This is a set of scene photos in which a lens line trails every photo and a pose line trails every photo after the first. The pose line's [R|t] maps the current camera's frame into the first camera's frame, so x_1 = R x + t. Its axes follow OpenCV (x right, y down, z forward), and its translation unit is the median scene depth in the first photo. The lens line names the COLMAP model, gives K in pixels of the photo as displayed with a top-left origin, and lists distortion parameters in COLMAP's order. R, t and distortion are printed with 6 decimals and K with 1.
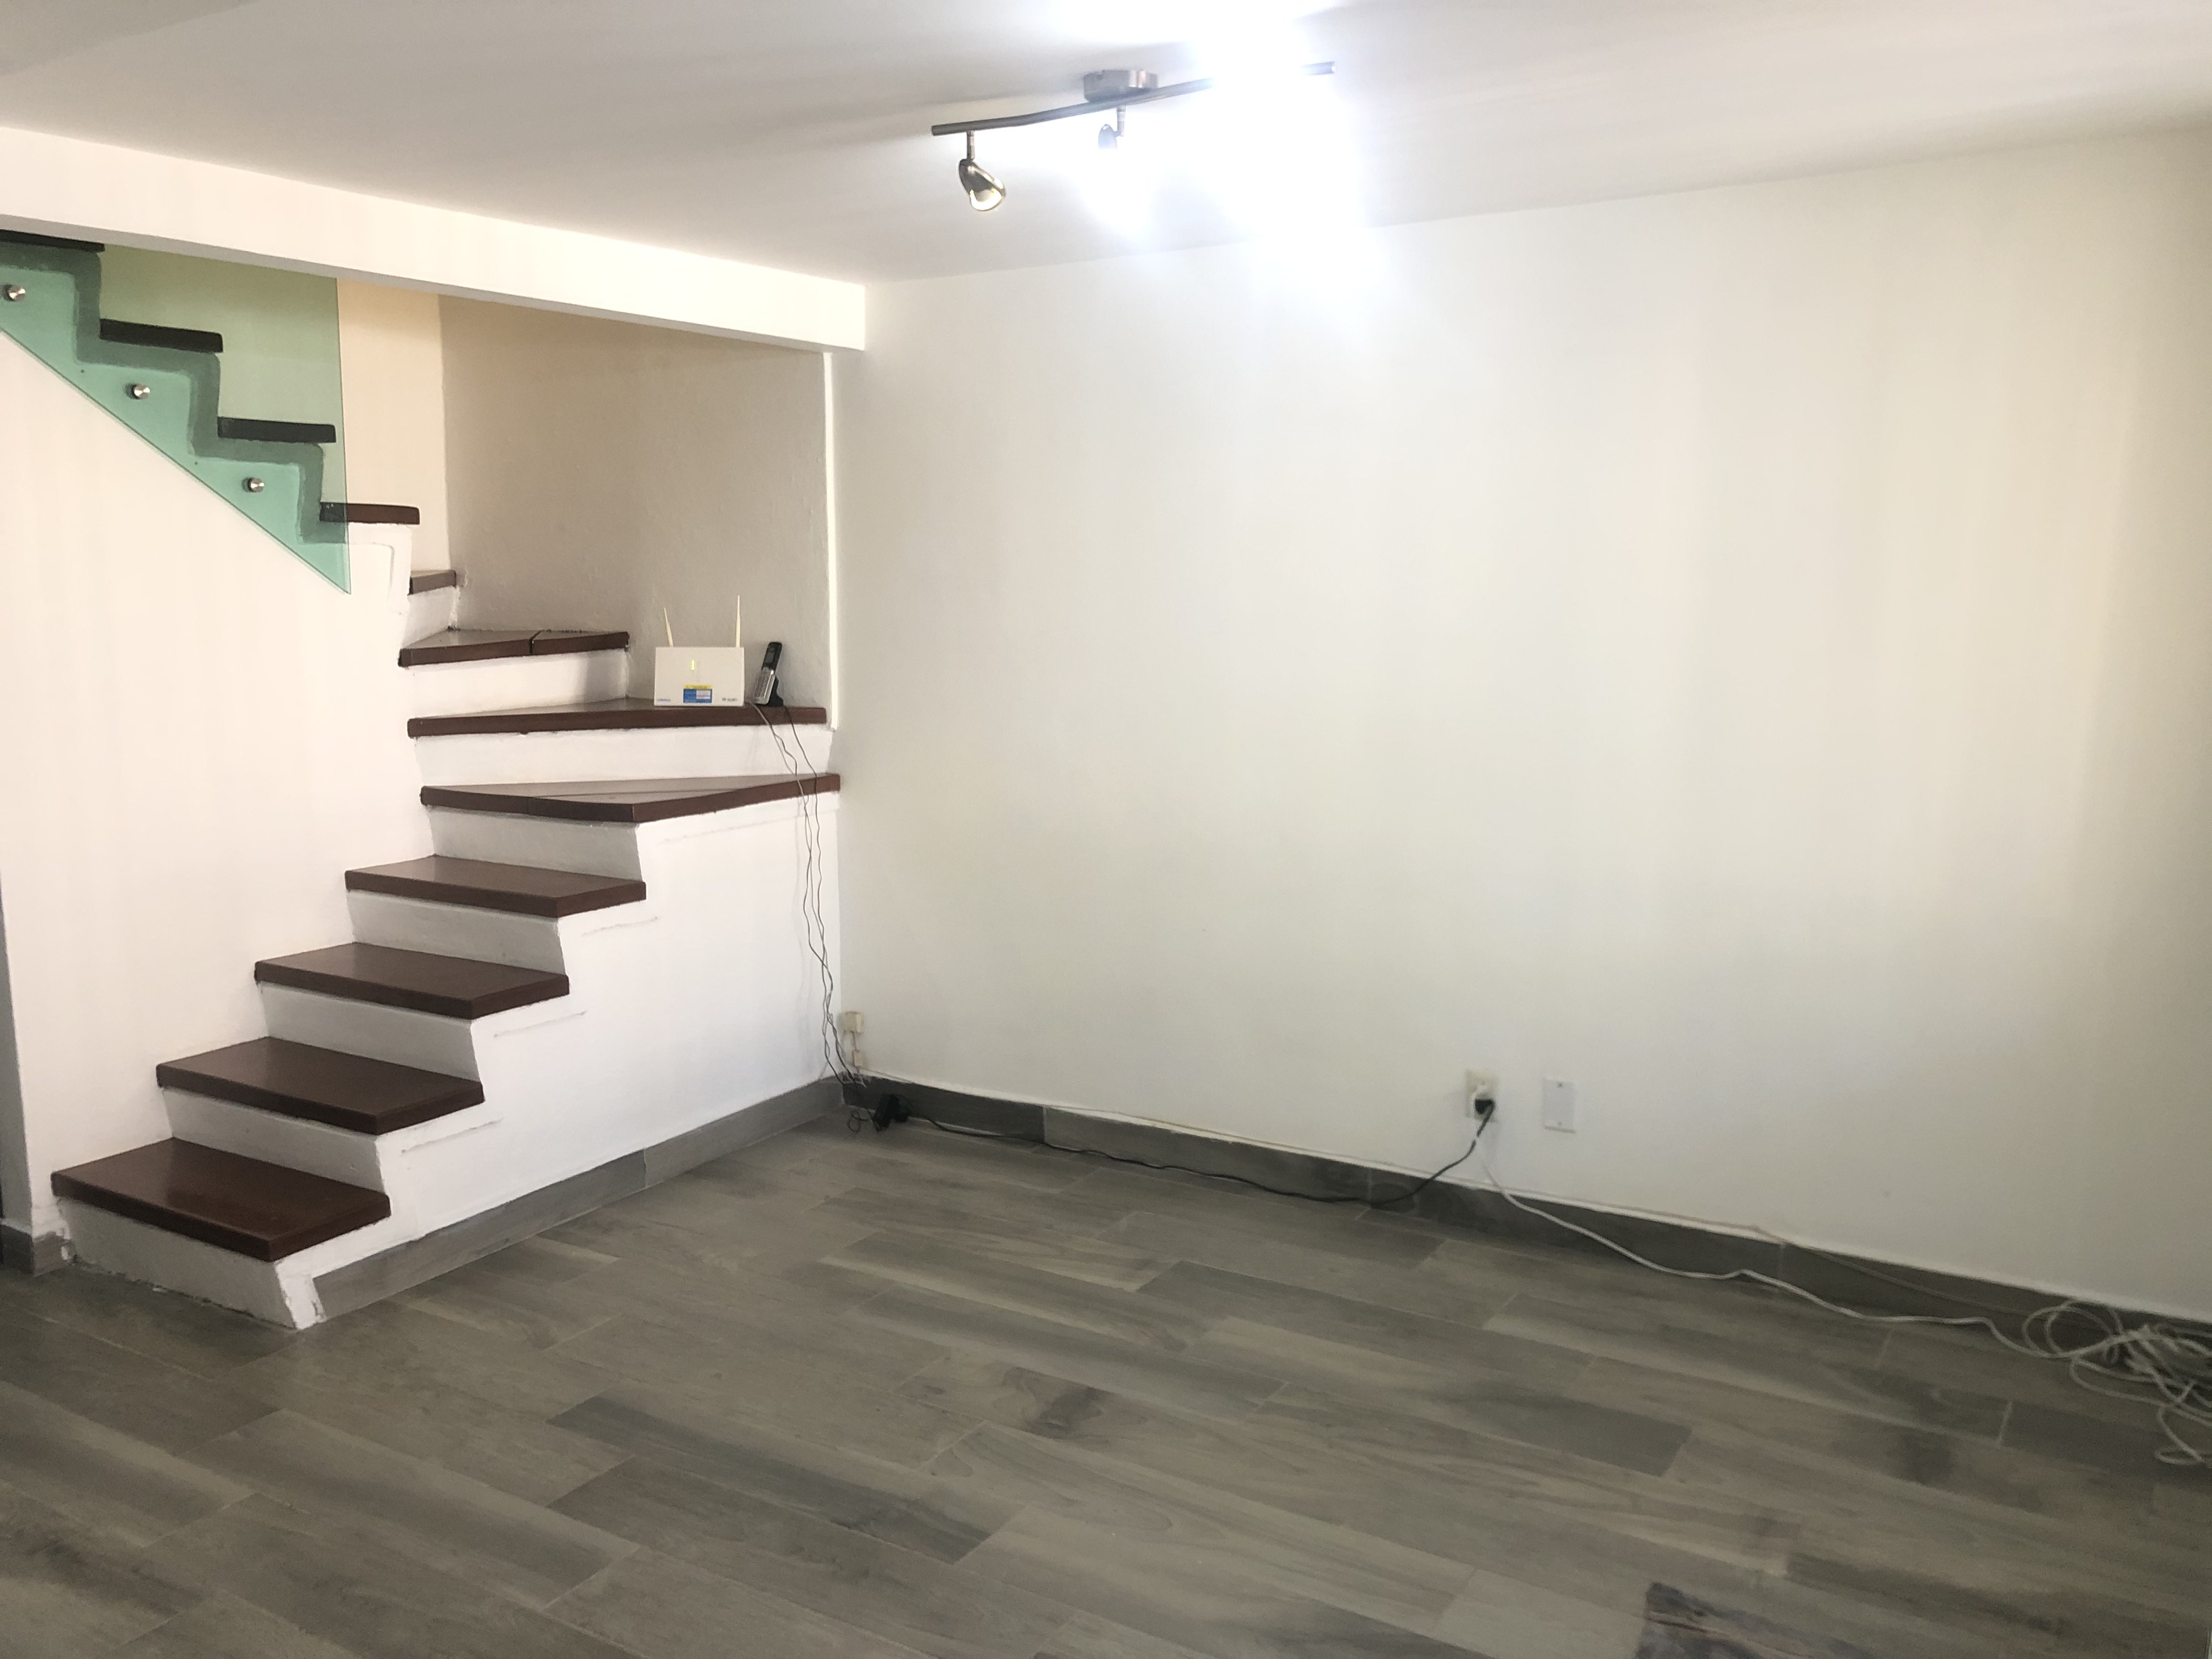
lens RADIAL K [[1815.5, 0, 1094.5], [0, 1815.5, 833.2], [0, 0, 1]] dist [0.044735, -0.022427]
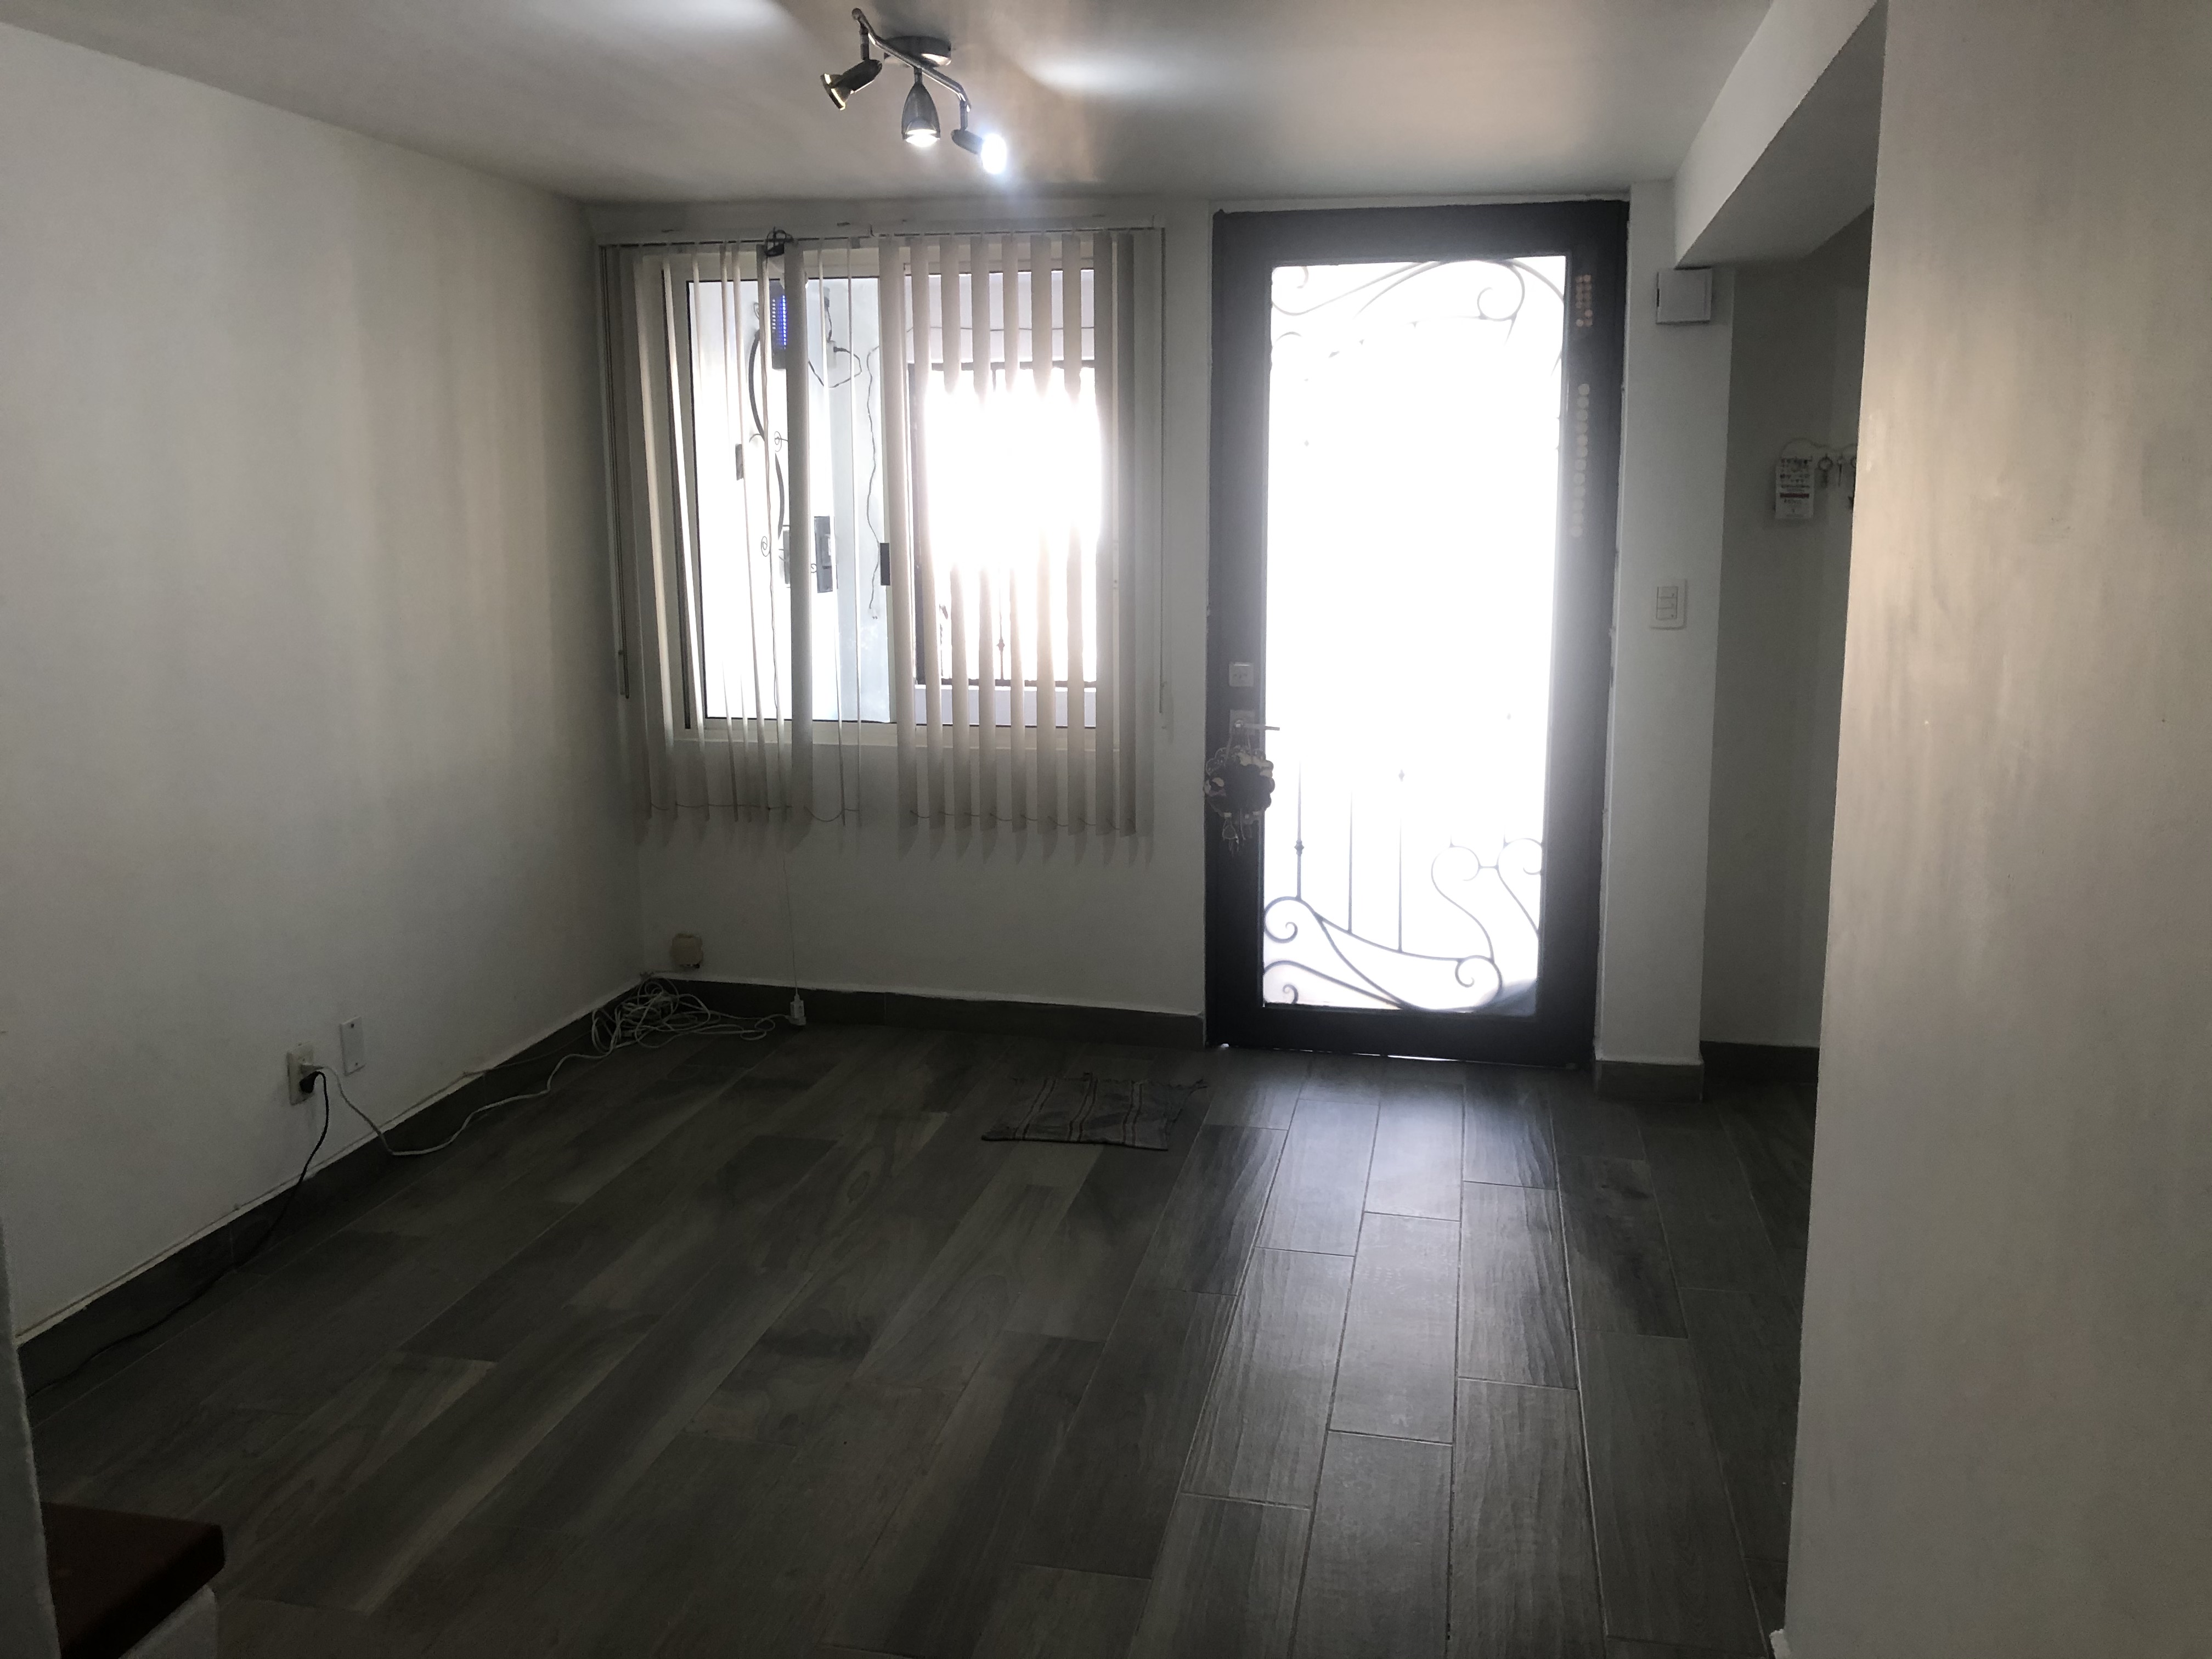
lens RADIAL K [[1815.5, 0, 1104.2], [0, 1815.5, 831.1], [0, 0, 1]] dist [0.044735, -0.022427]
pose [[-0.354520, -0.159022, 0.921427, -0.876174], [0.146256, 0.963872, 0.222619, -0.136916], [-0.923540, 0.213687, -0.318454, 1.043973]]
